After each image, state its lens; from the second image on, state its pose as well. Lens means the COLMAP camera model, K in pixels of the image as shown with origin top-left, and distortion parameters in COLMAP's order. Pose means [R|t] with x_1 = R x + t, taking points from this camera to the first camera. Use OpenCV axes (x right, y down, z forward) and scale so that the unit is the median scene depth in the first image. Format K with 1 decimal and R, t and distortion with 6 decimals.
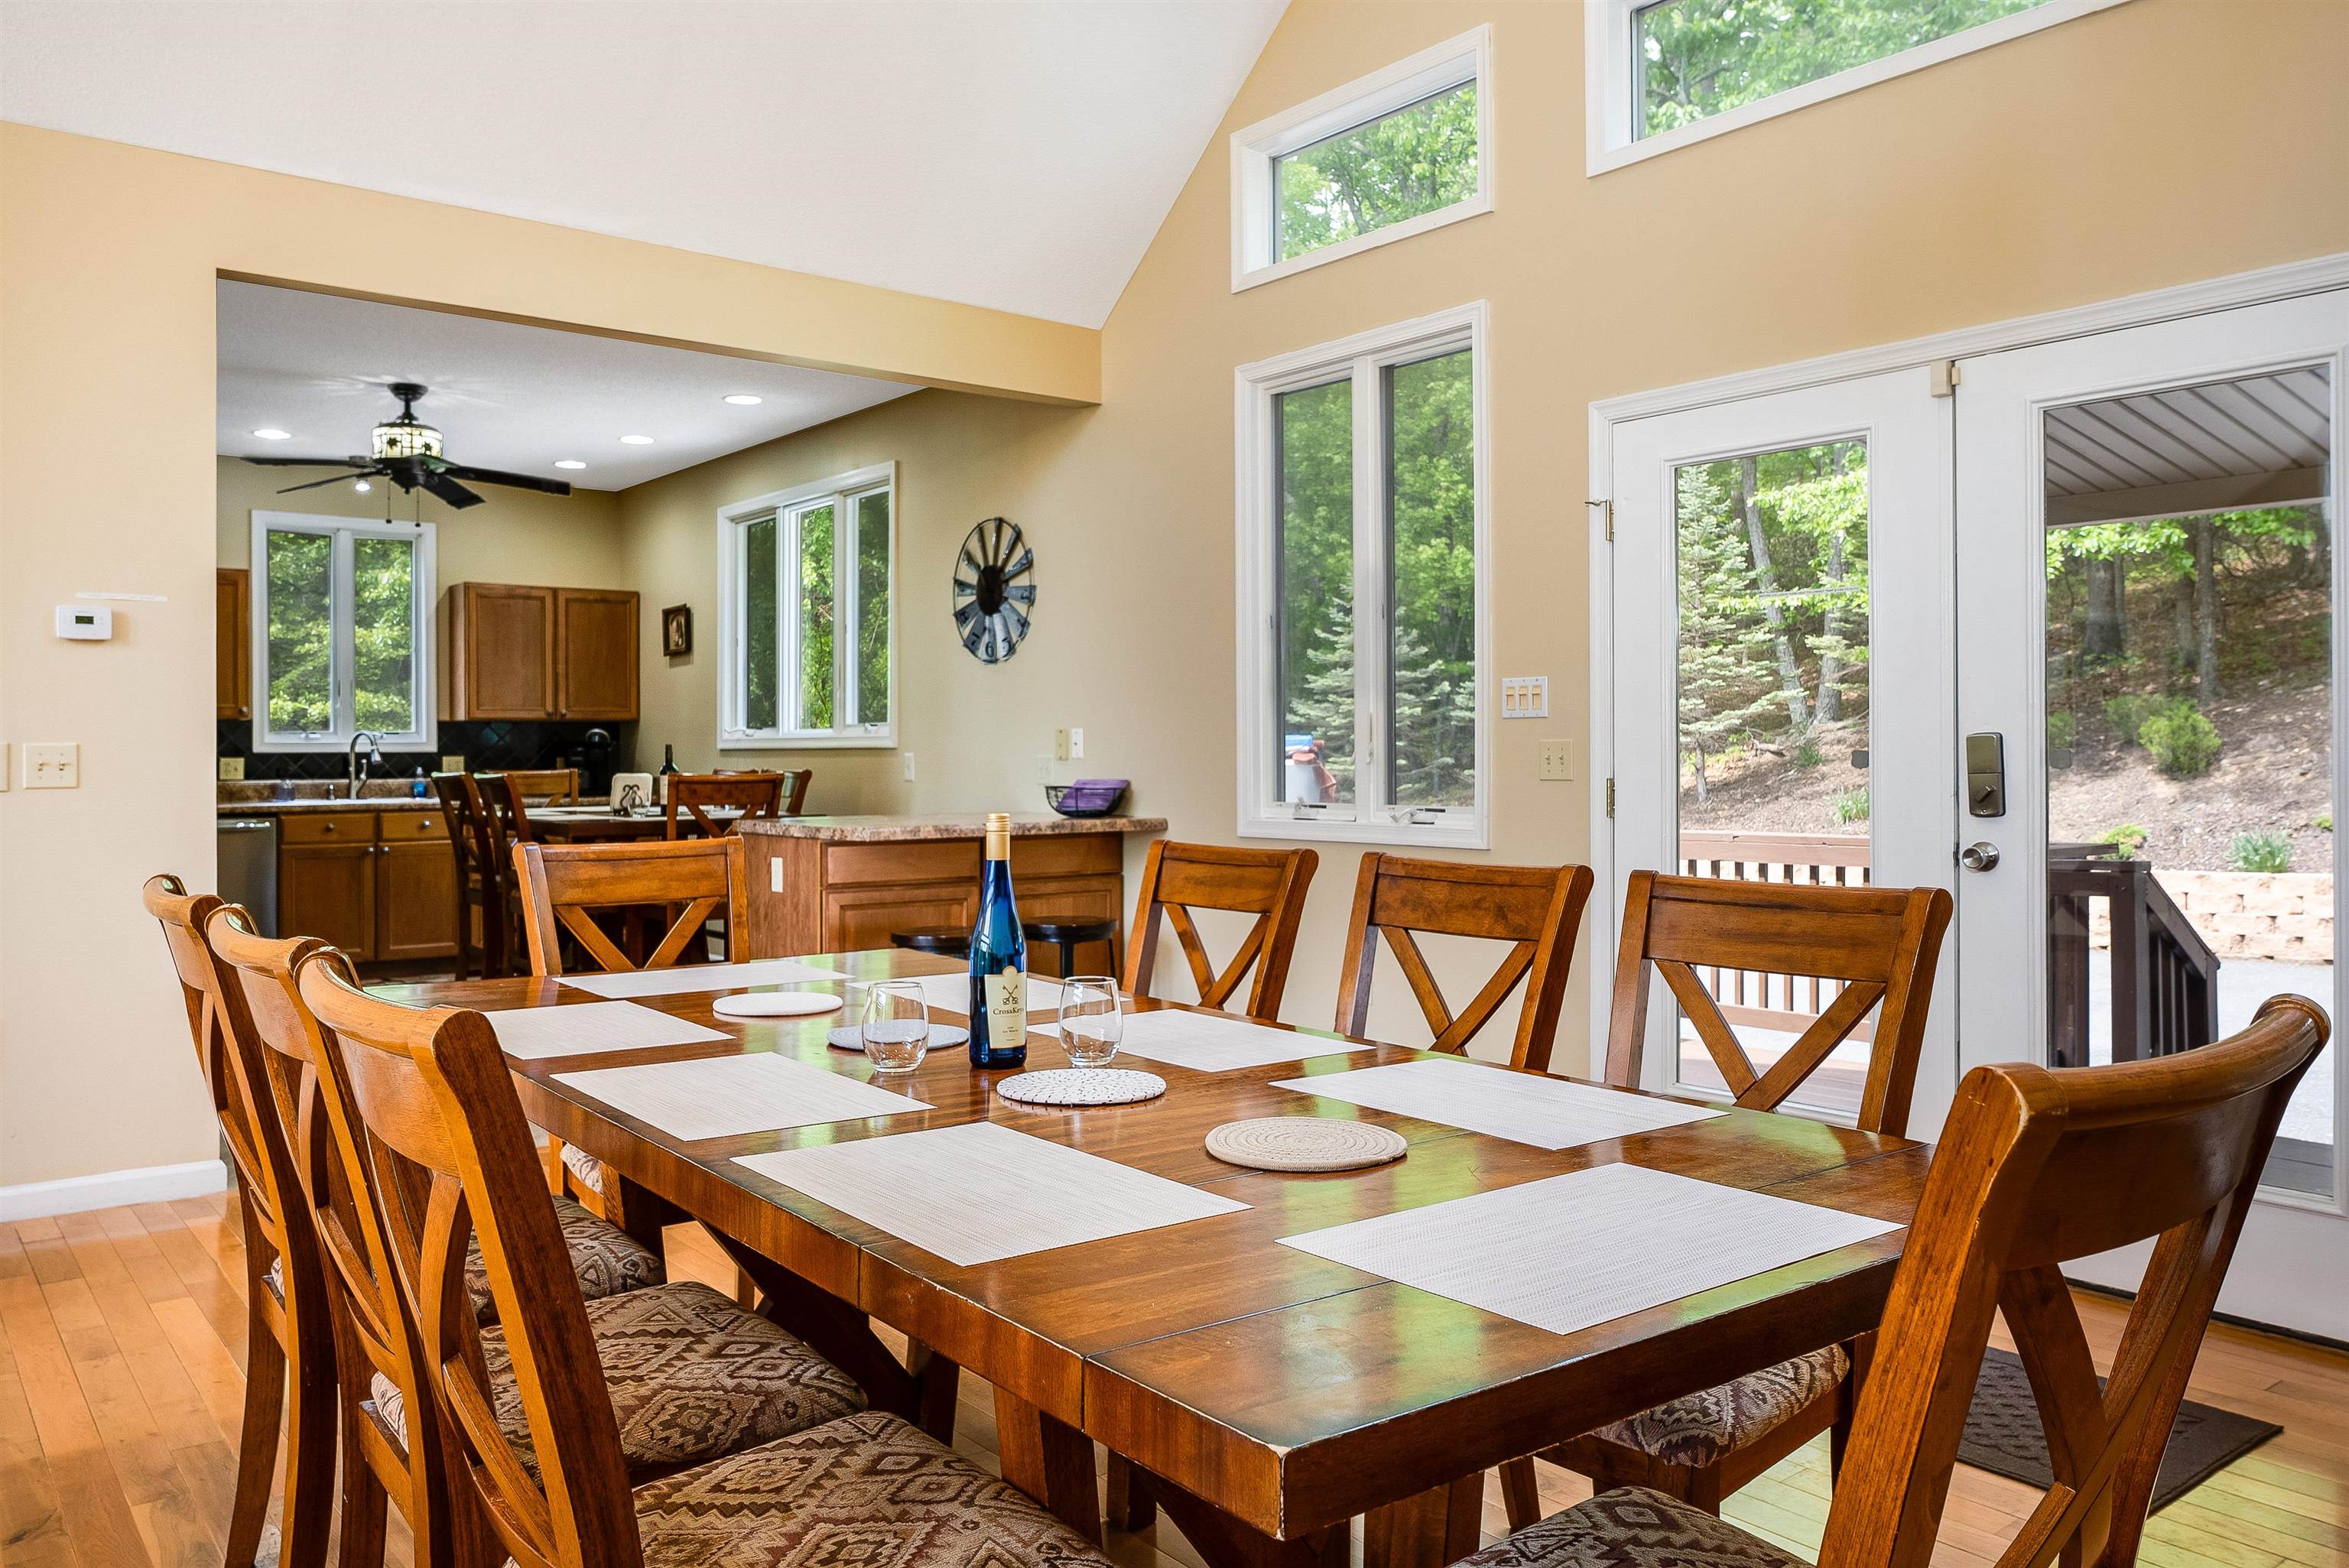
lens RADIAL K [[1644.0, 0, 1186.2], [0, 1644.0, 786.3], [0, 0, 1]] dist [-0.003298, -0.001202]
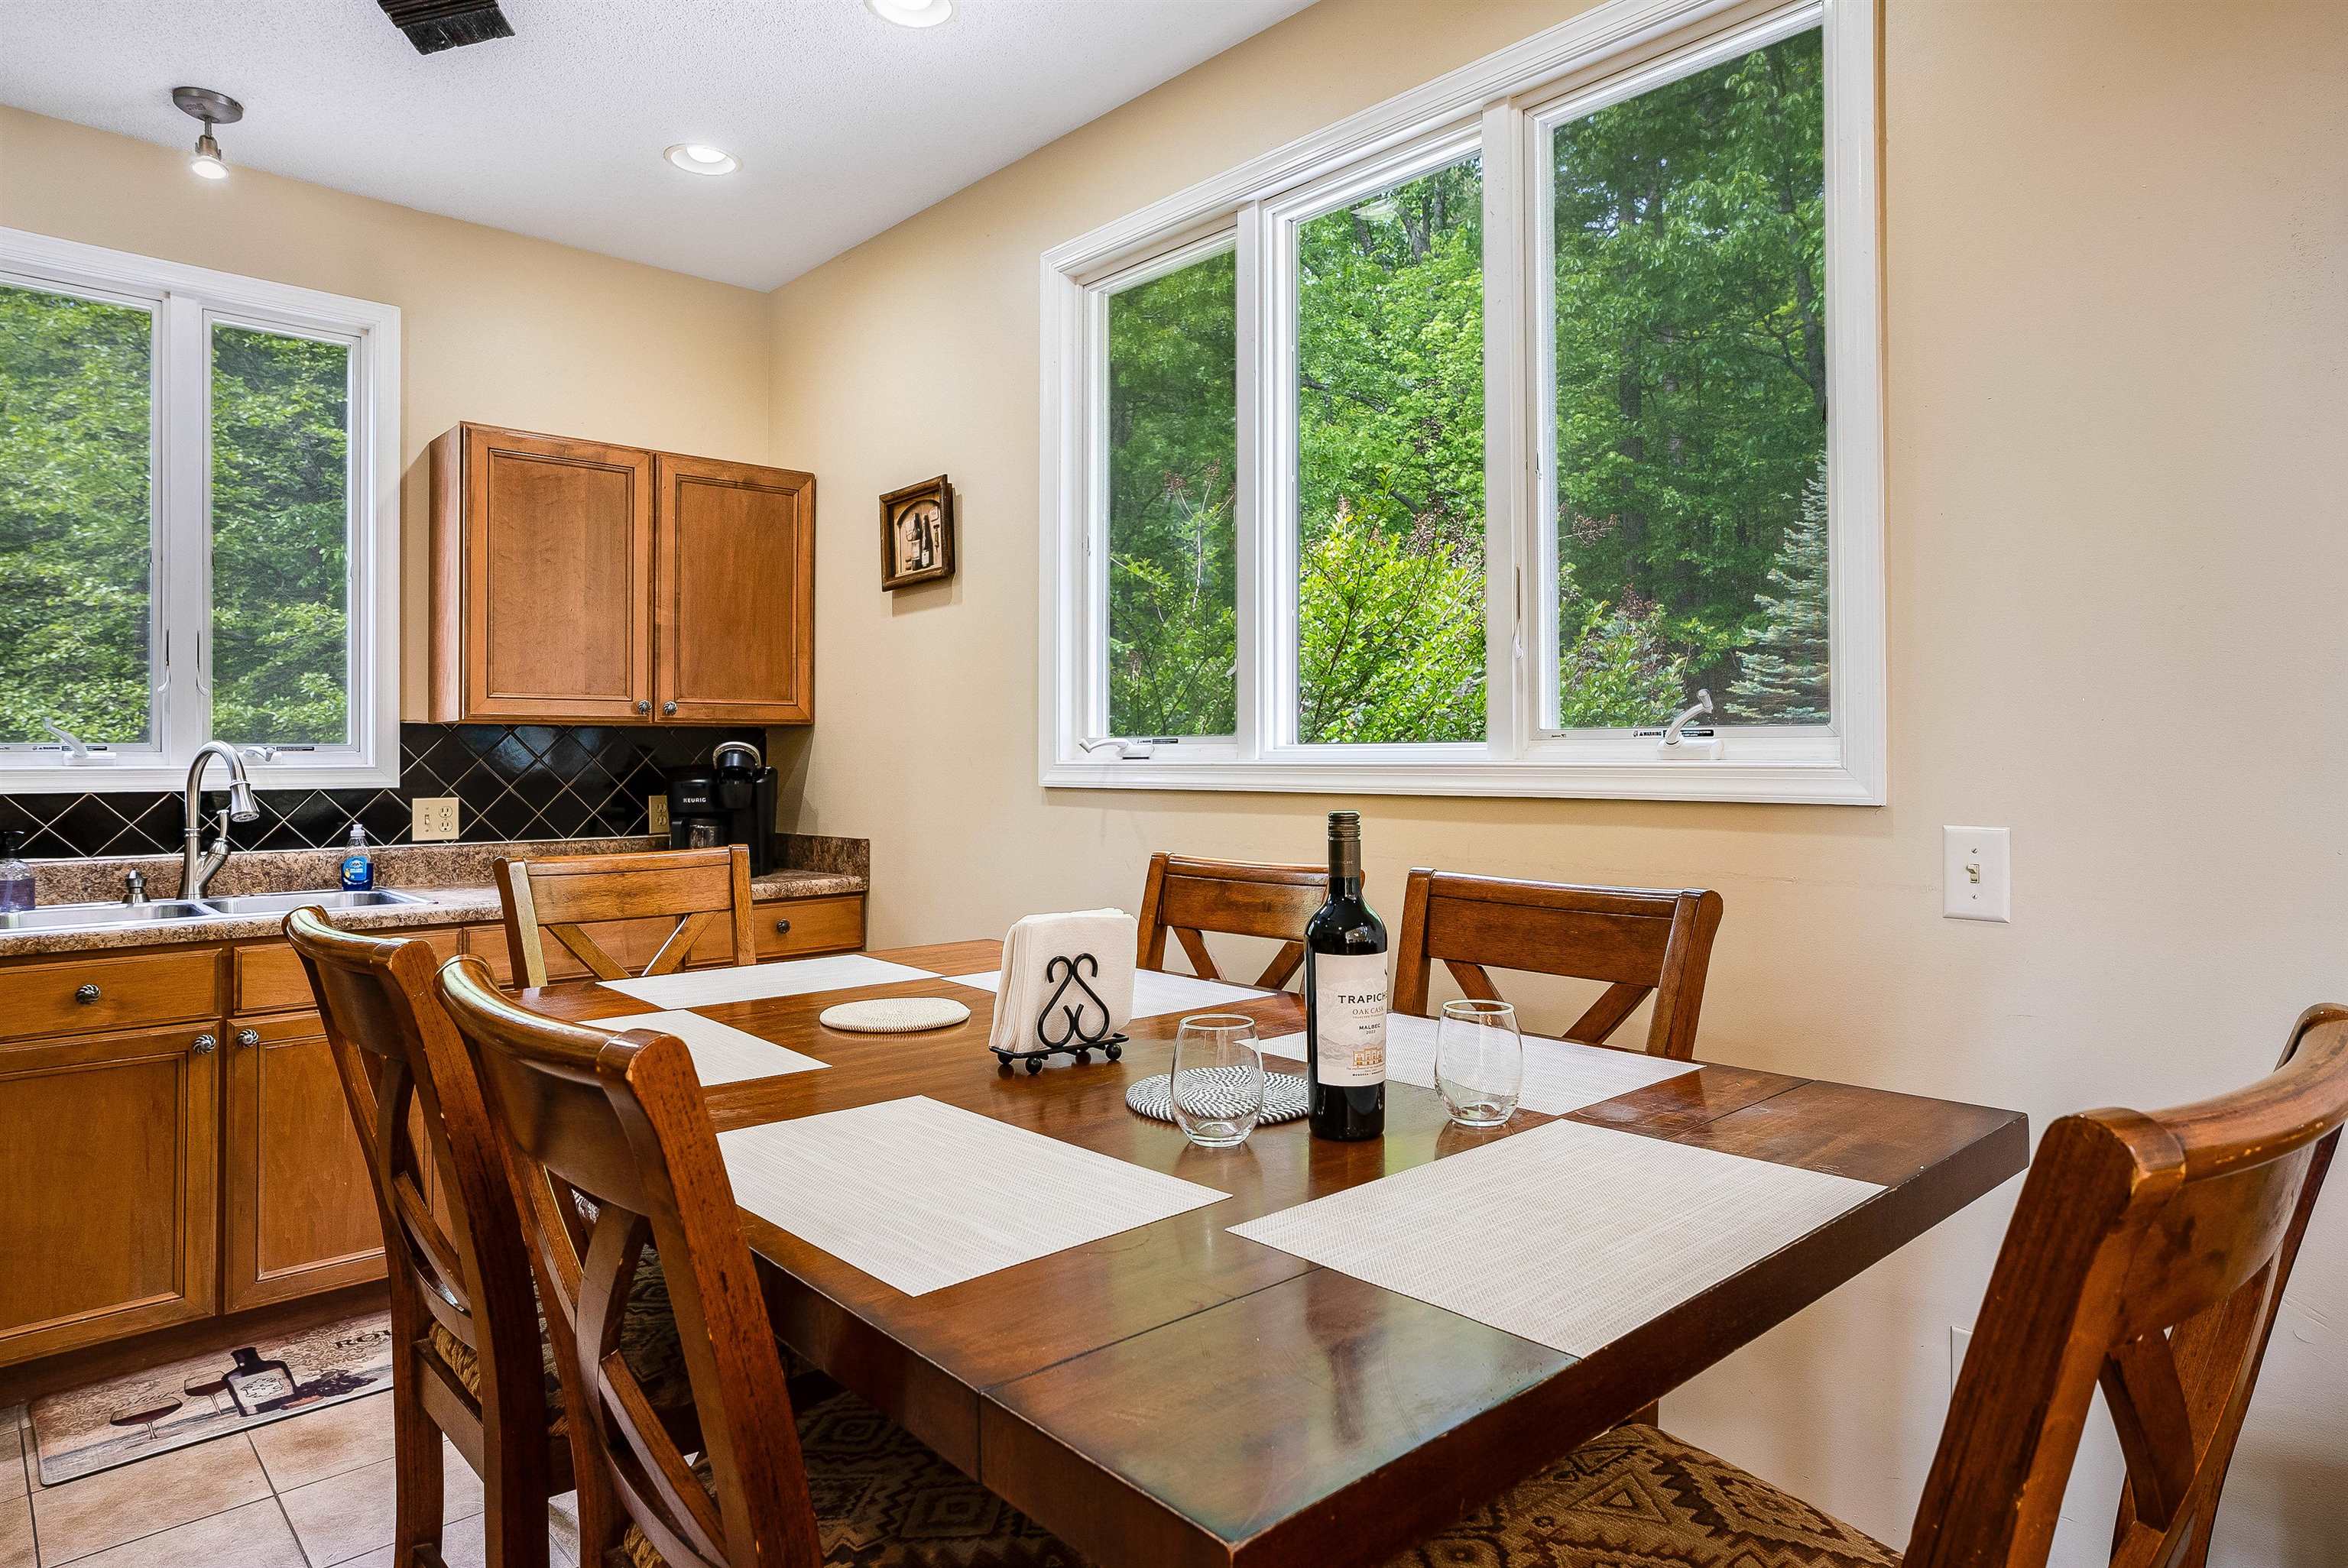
lens RADIAL K [[1353.5, 0, 1159.2], [0, 1353.5, 764.8], [0, 0, 1]] dist [0.002308, 0.000772]
pose [[0.998199, -0.000730, 0.059986, -0.262782], [0.002406, 0.999608, -0.027882, -0.016598], [-0.059942, 0.027976, 0.997810, 0.602474]]
